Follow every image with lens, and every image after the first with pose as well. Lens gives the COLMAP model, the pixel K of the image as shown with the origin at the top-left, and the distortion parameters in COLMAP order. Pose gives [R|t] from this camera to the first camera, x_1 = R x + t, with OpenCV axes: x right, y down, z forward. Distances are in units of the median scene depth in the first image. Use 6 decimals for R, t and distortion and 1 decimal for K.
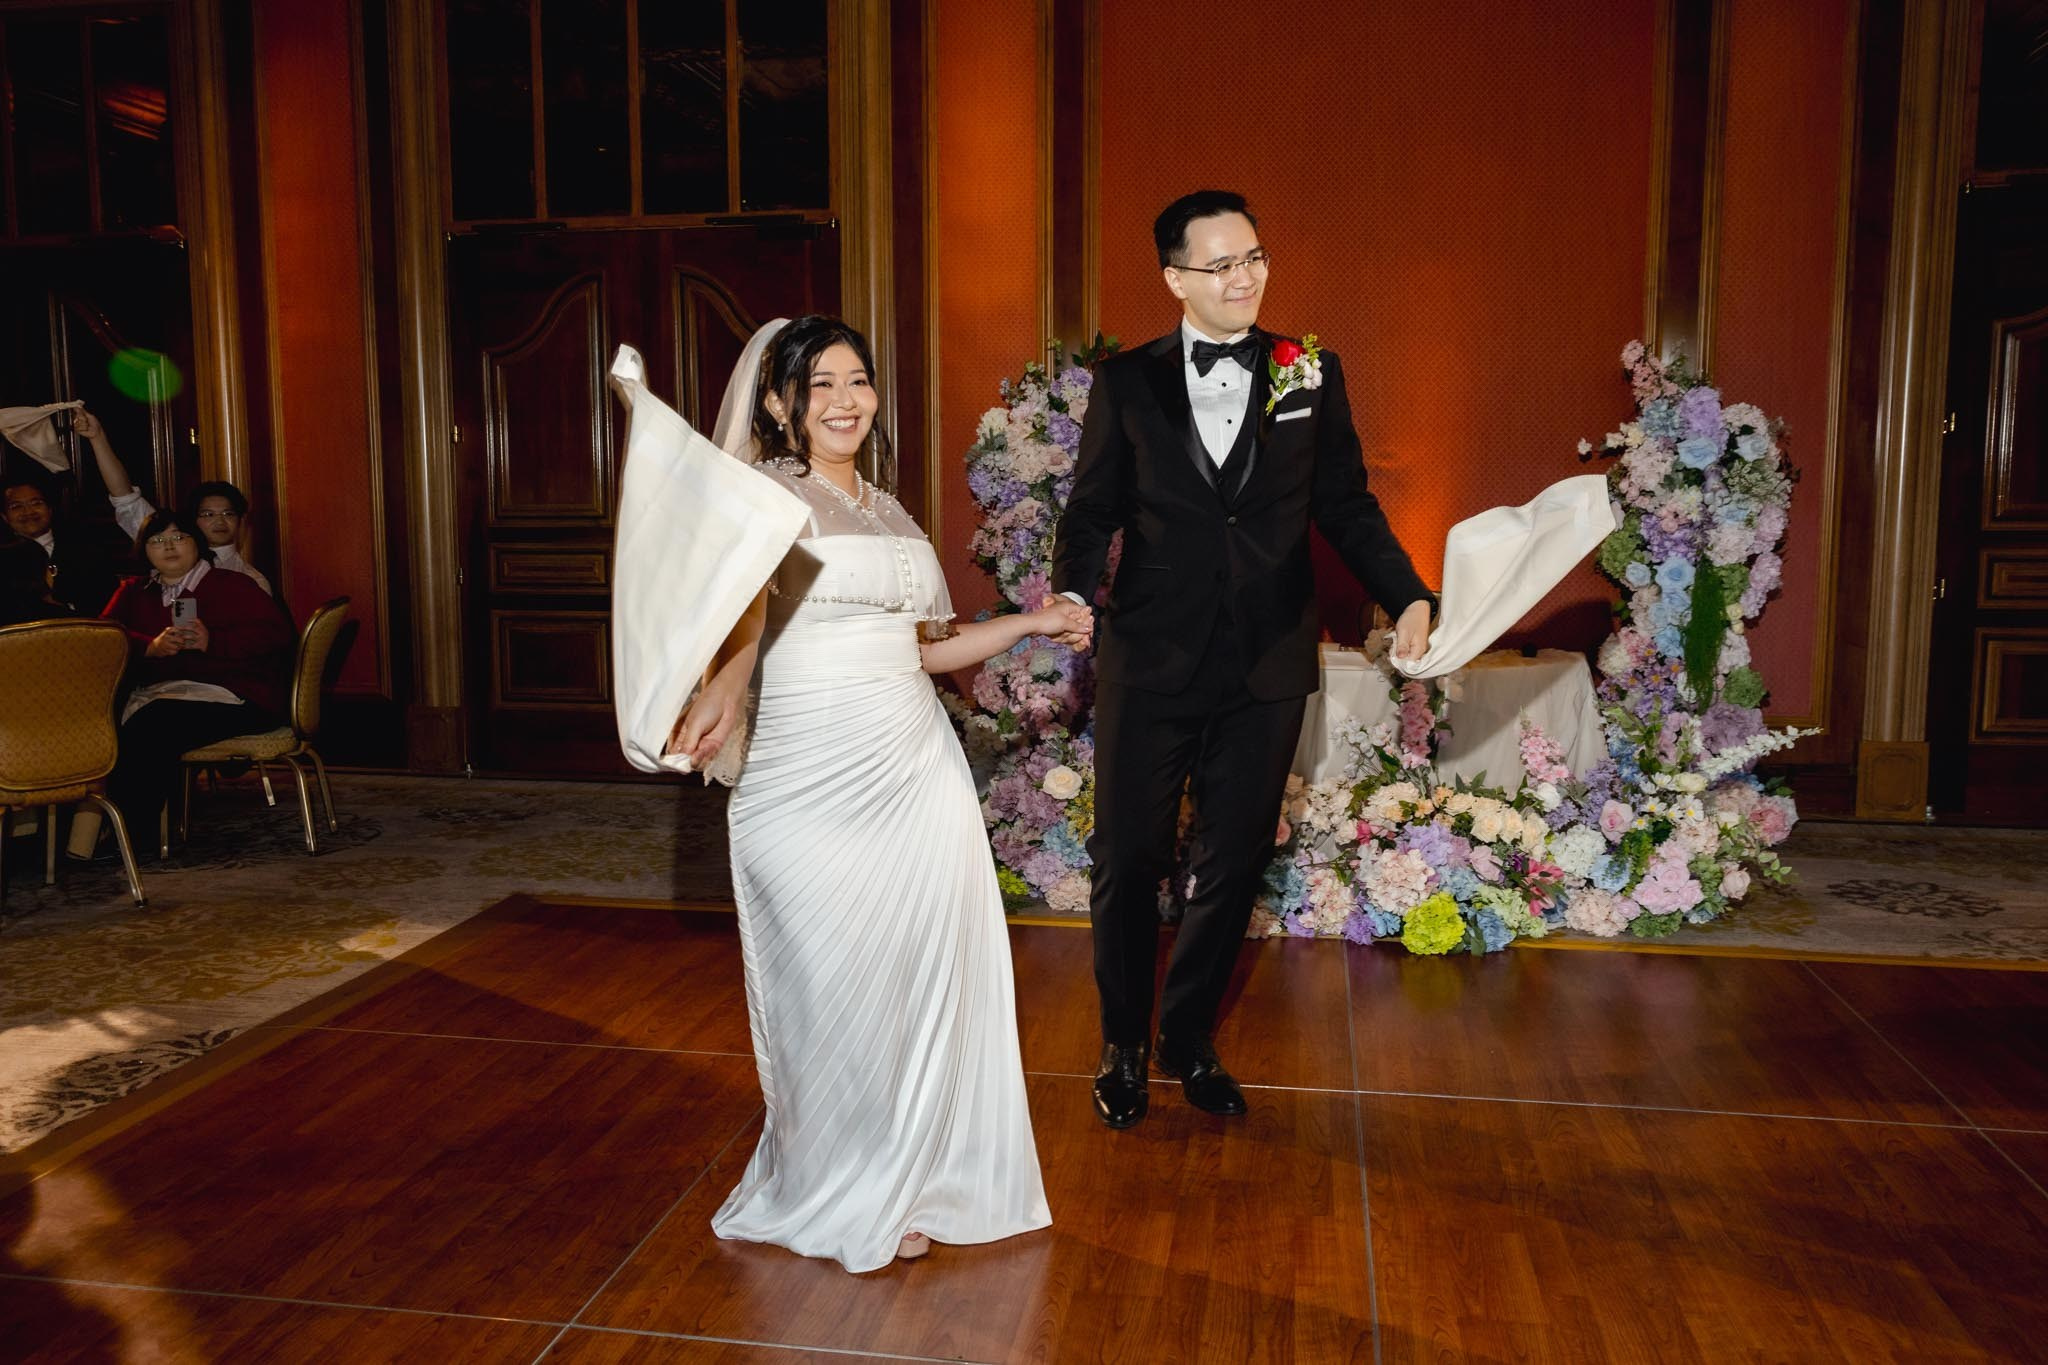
lens RADIAL K [[1770.0, 0, 1025.7], [0, 1770.0, 722.1], [0, 0, 1]] dist [-0.014520, 0.023520]
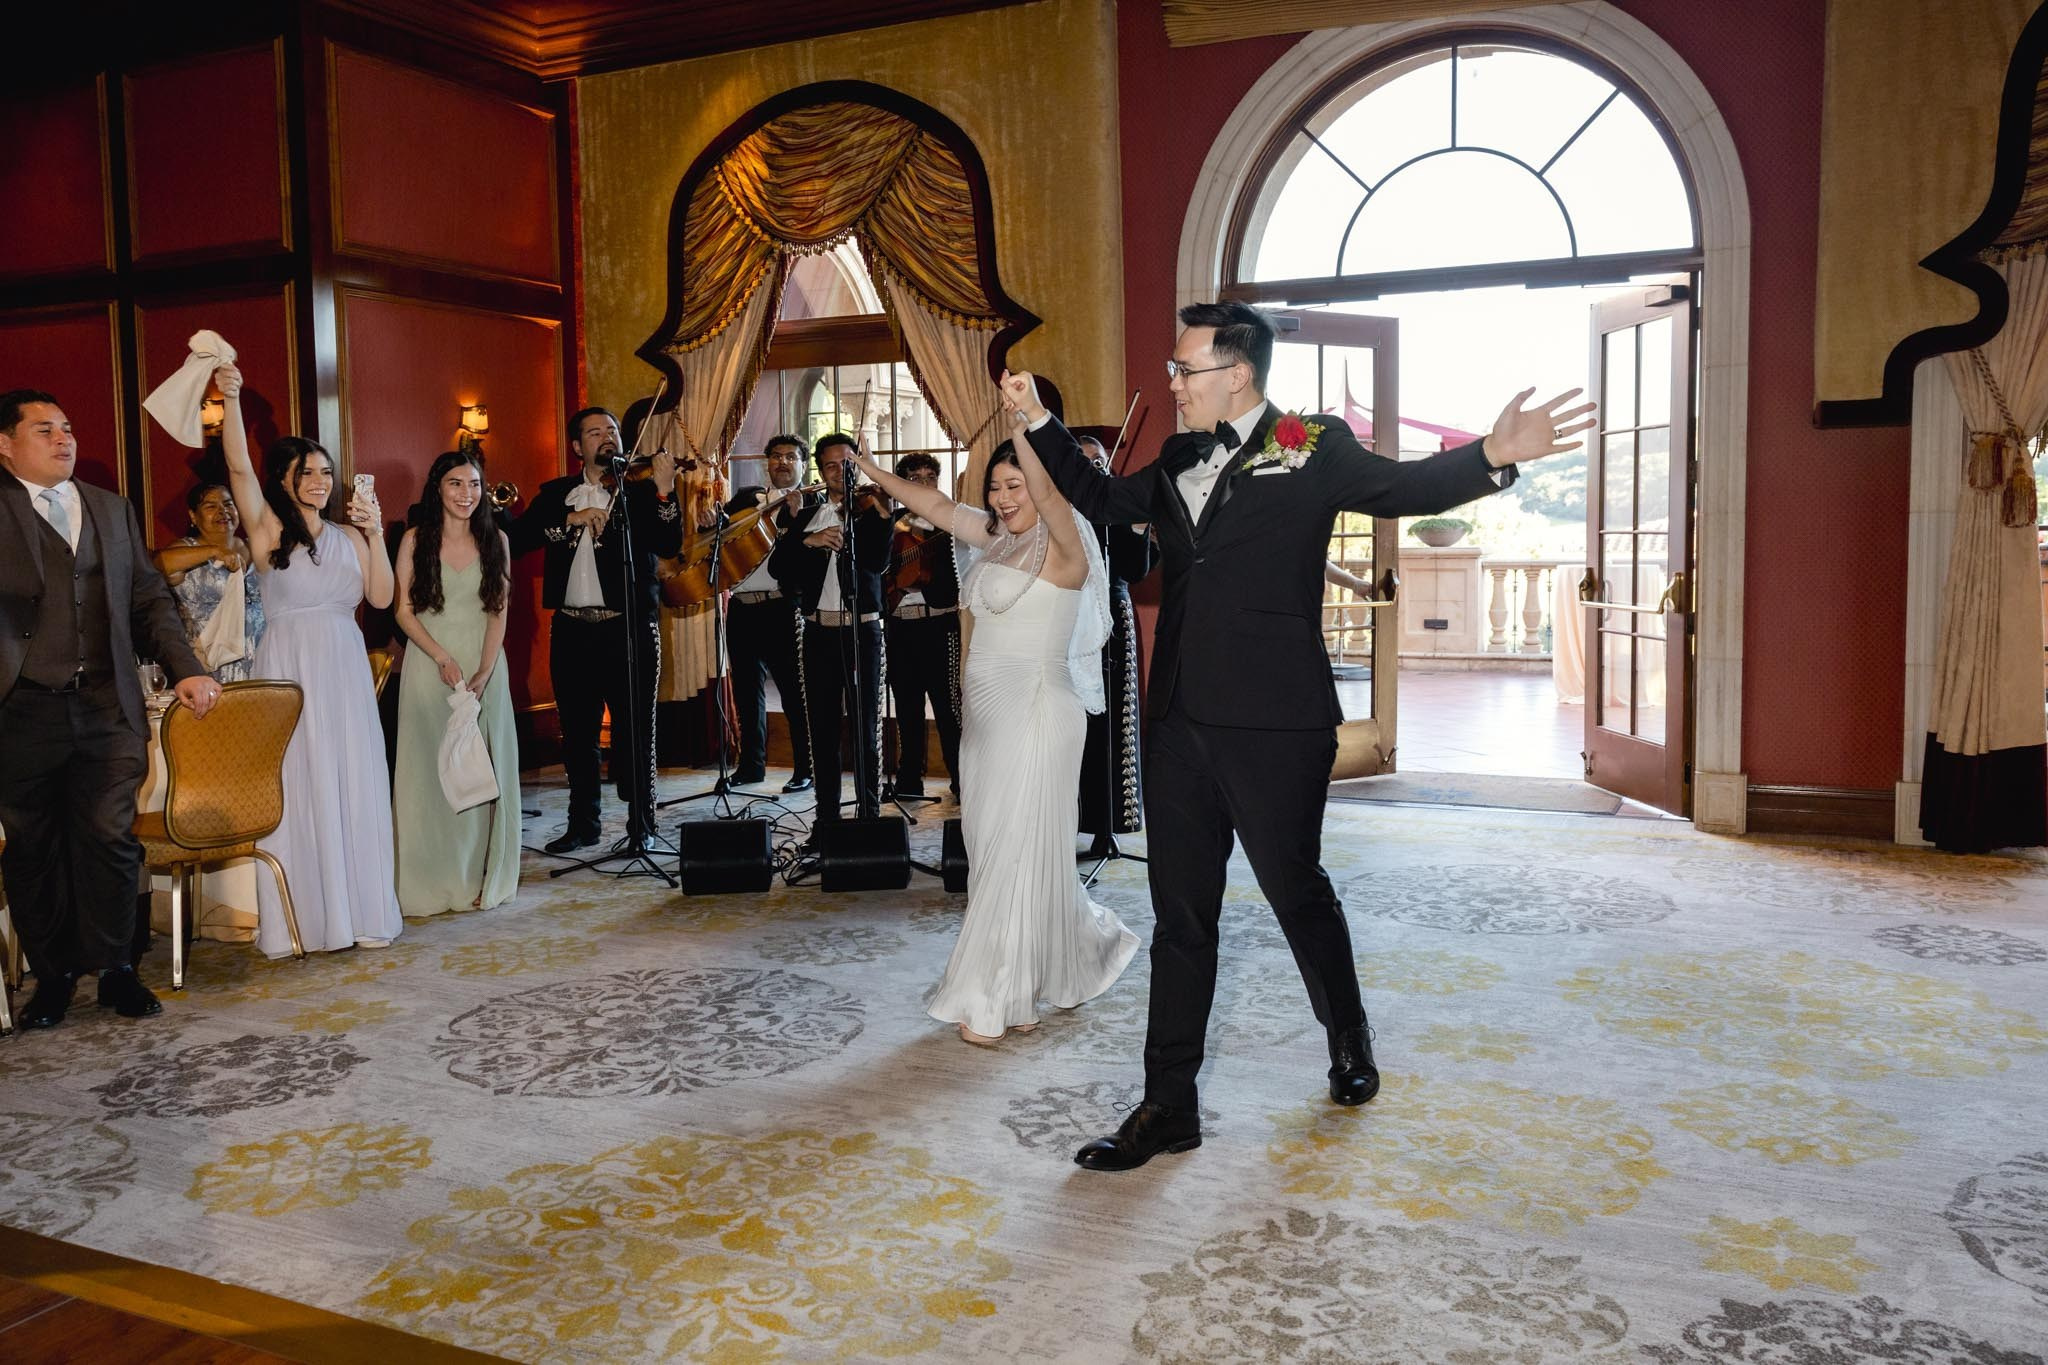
lens RADIAL K [[1770.0, 0, 1025.7], [0, 1770.0, 722.1], [0, 0, 1]] dist [-0.014520, 0.023520]
pose [[-0.967663, -0.013813, 0.251866, -0.917940], [0.041920, 0.975809, 0.214568, -0.246120], [-0.248737, 0.218188, -0.943676, 1.871657]]
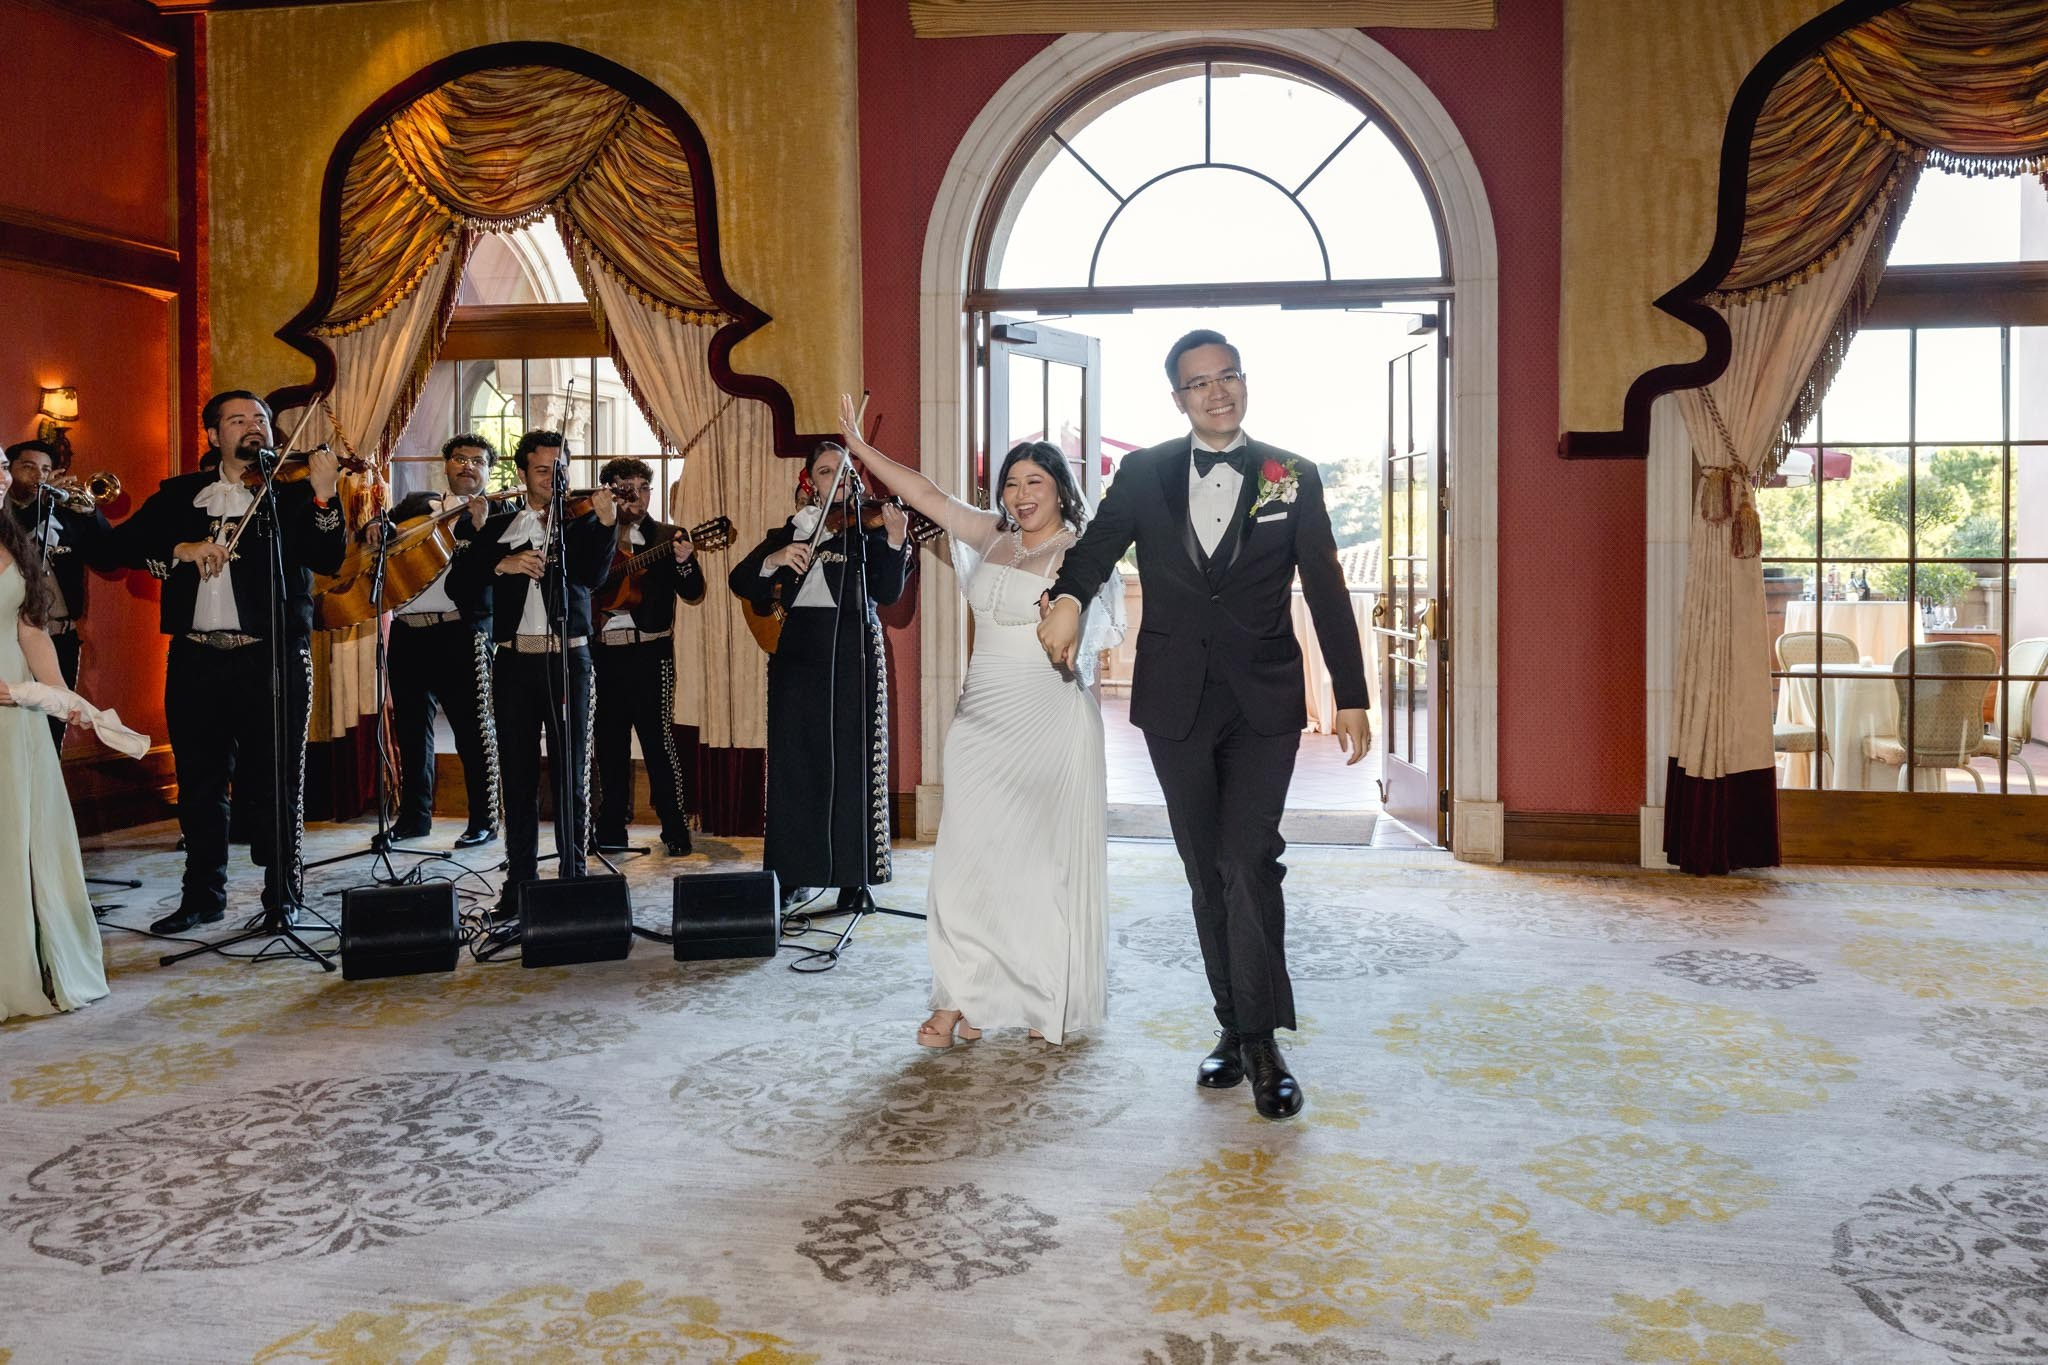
lens RADIAL K [[1794.8, 0, 1187.8], [0, 1794.8, 617.2], [0, 0, 1]] dist [-0.005867, 0.010373]
pose [[-0.999747, -0.000412, -0.022489, -0.819594], [-0.003669, 0.989430, 0.144963, -0.225799], [0.022192, 0.145009, -0.989181, 1.769815]]
